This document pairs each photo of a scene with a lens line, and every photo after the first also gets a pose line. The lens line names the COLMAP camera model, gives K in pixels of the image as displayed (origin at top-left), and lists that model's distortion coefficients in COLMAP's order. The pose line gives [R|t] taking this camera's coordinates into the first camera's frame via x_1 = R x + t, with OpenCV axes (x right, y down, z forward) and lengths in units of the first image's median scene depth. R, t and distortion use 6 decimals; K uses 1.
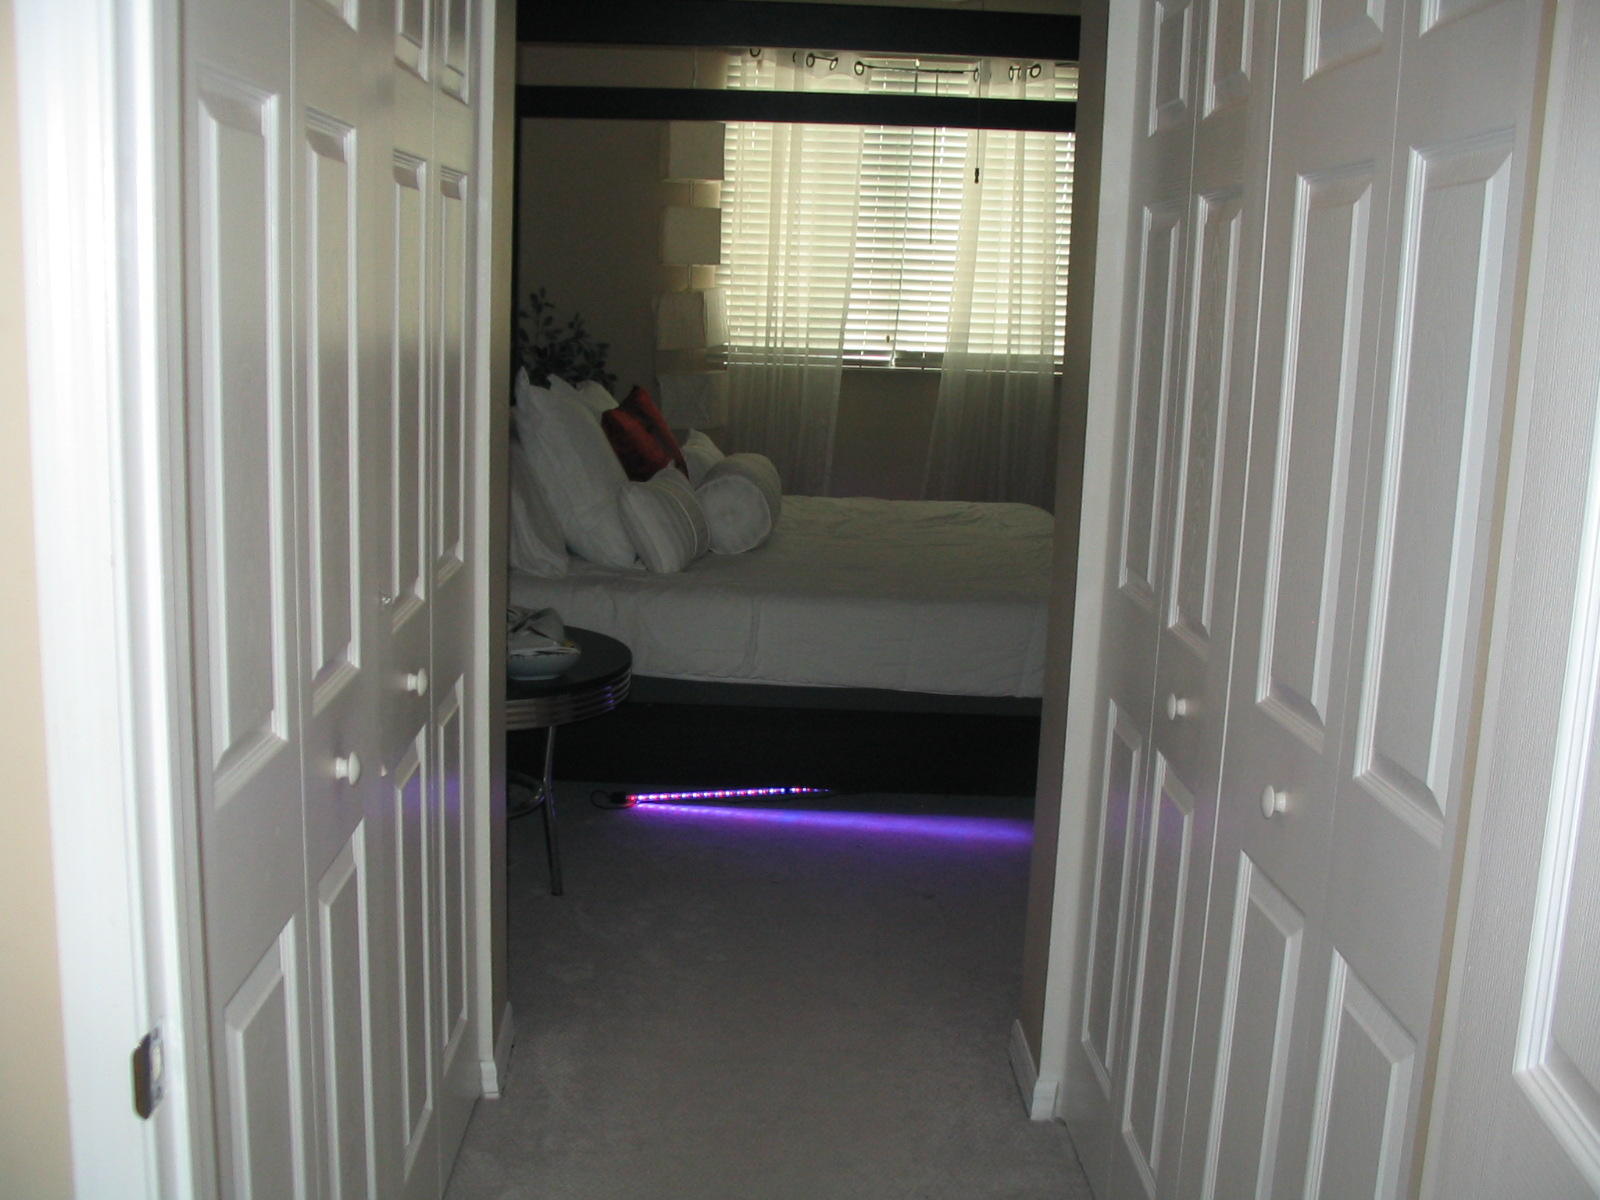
lens RADIAL K [[1690.8, 0, 801.6], [0, 1690.8, 599.6], [0, 0, 1]] dist [-0.083757, 0.000000]
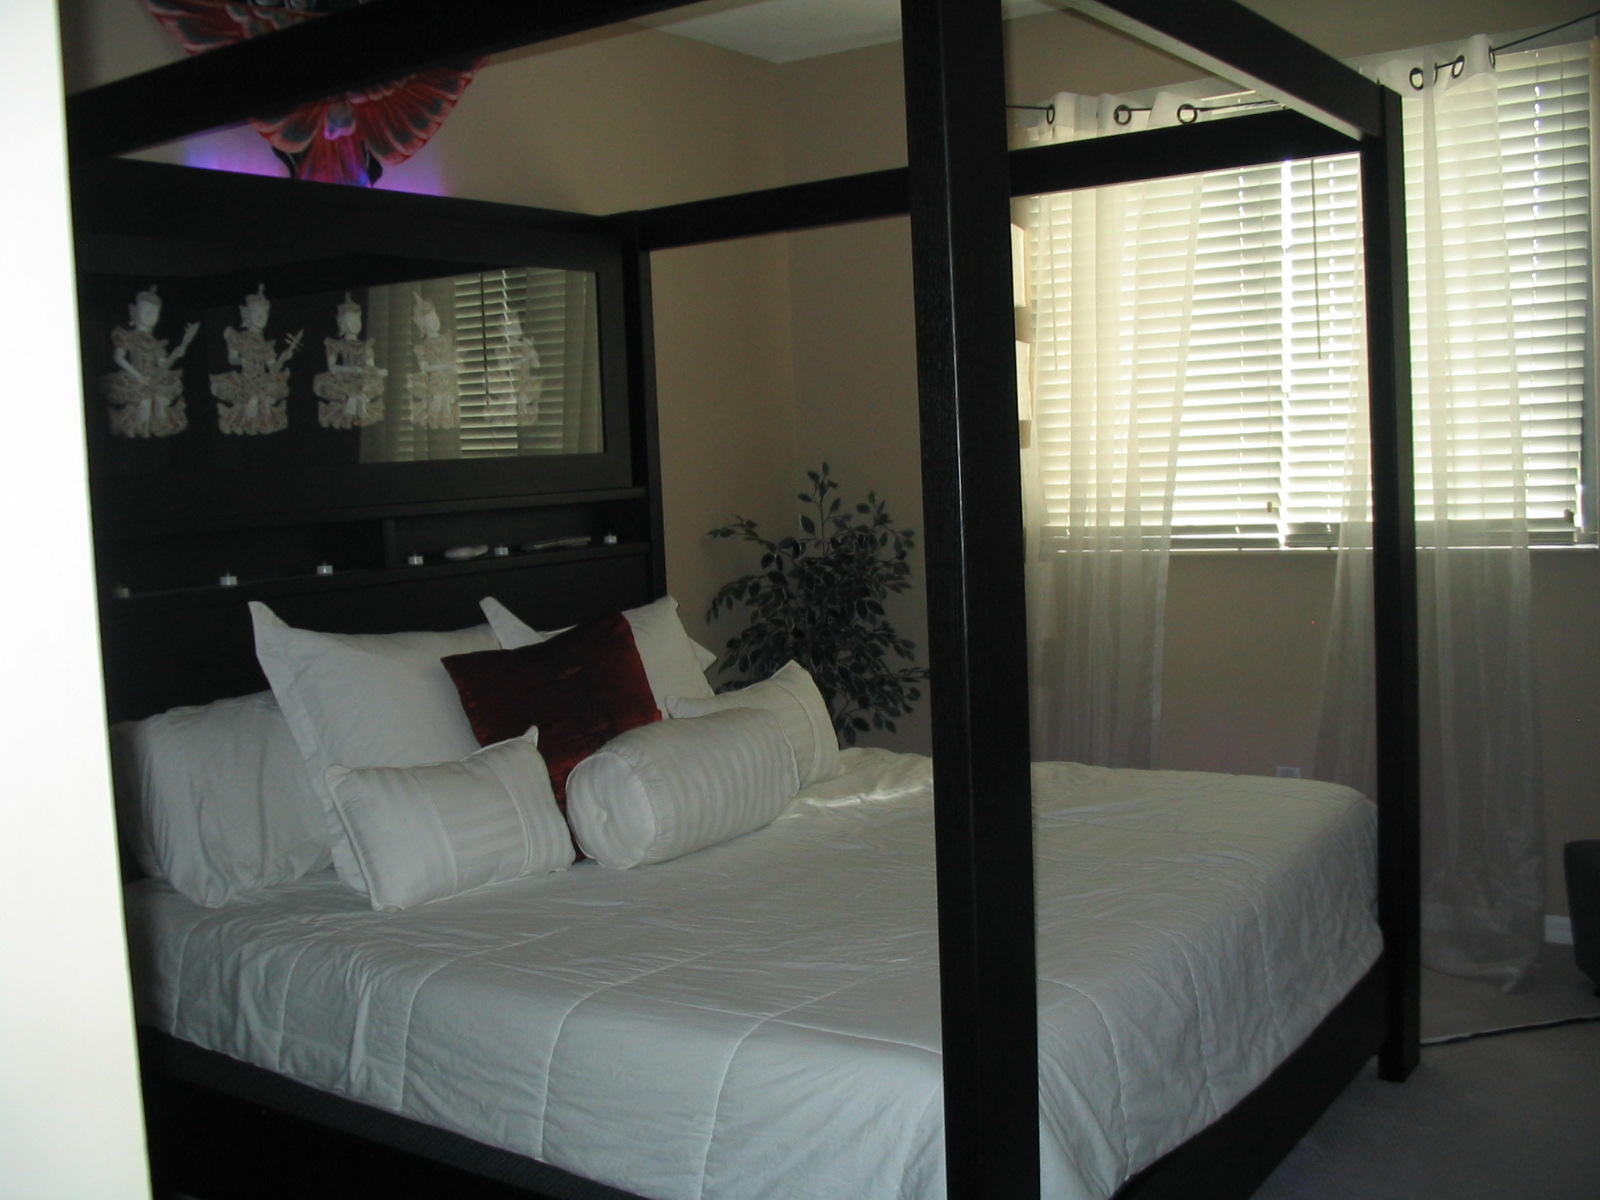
lens RADIAL K [[1690.8, 0, 799.4], [0, 1690.8, 599.0], [0, 0, 1]] dist [-0.083757, 0.000000]
pose [[0.809131, -0.018860, -0.587326, 0.291283], [-0.043177, 0.994875, -0.091431, -0.050802], [0.586040, 0.099339, 0.804170, 0.370369]]
